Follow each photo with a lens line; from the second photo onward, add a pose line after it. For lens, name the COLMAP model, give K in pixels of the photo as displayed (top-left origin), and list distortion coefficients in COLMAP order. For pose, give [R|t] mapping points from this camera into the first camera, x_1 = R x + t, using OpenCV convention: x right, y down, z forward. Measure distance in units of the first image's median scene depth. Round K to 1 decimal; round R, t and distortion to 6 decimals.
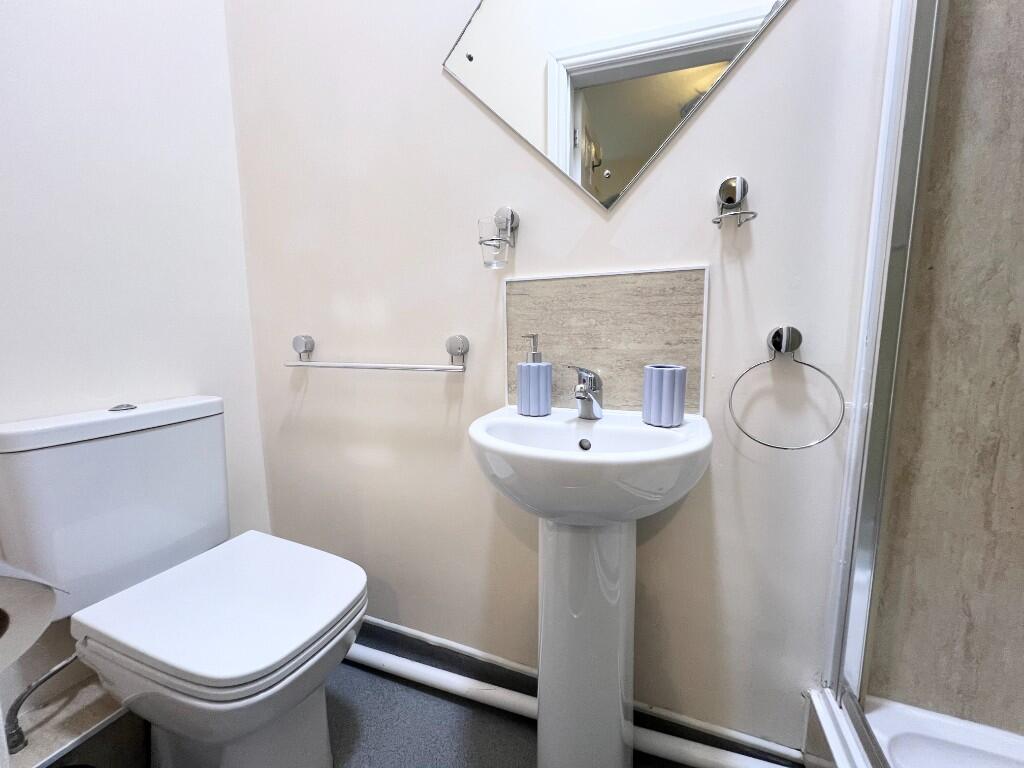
lens RADIAL K [[403.1, 0, 509.5], [0, 403.1, 381.5], [0, 0, 1]] dist [-0.007852, 0.000100]
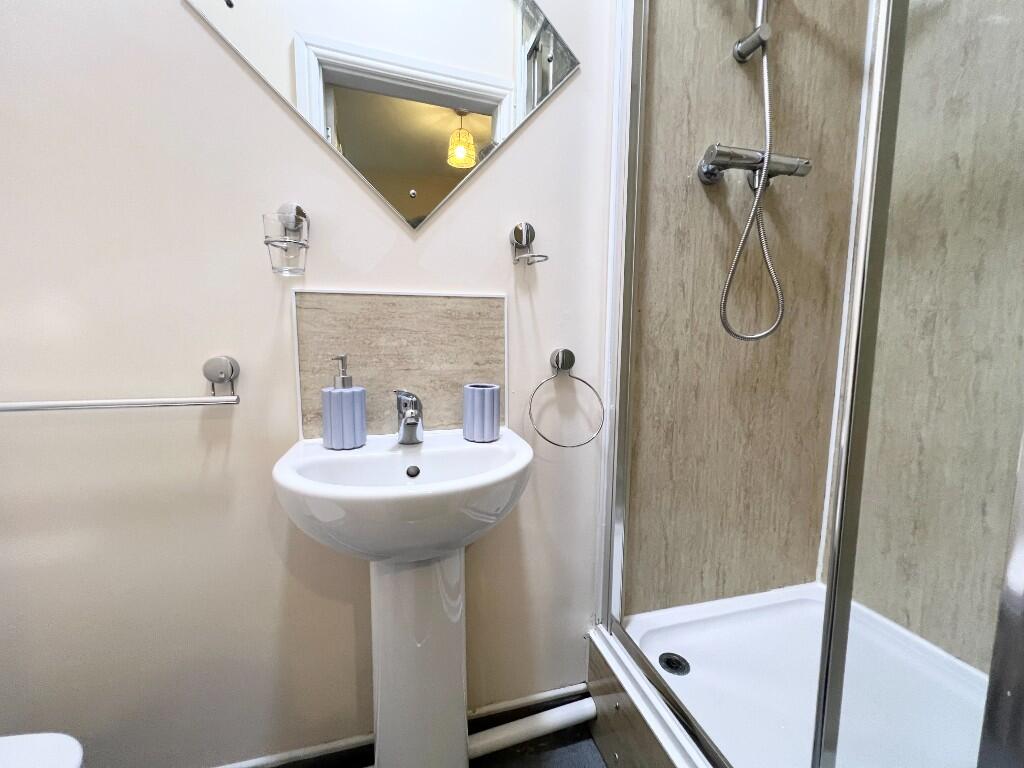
lens RADIAL K [[403.1, 0, 517.0], [0, 403.1, 383.3], [0, 0, 1]] dist [-0.007852, 0.000100]
pose [[0.797272, -0.047539, 0.601745, -0.176179], [0.061565, 0.998099, -0.002718, -0.033524], [-0.600472, 0.039214, 0.798684, 0.078274]]
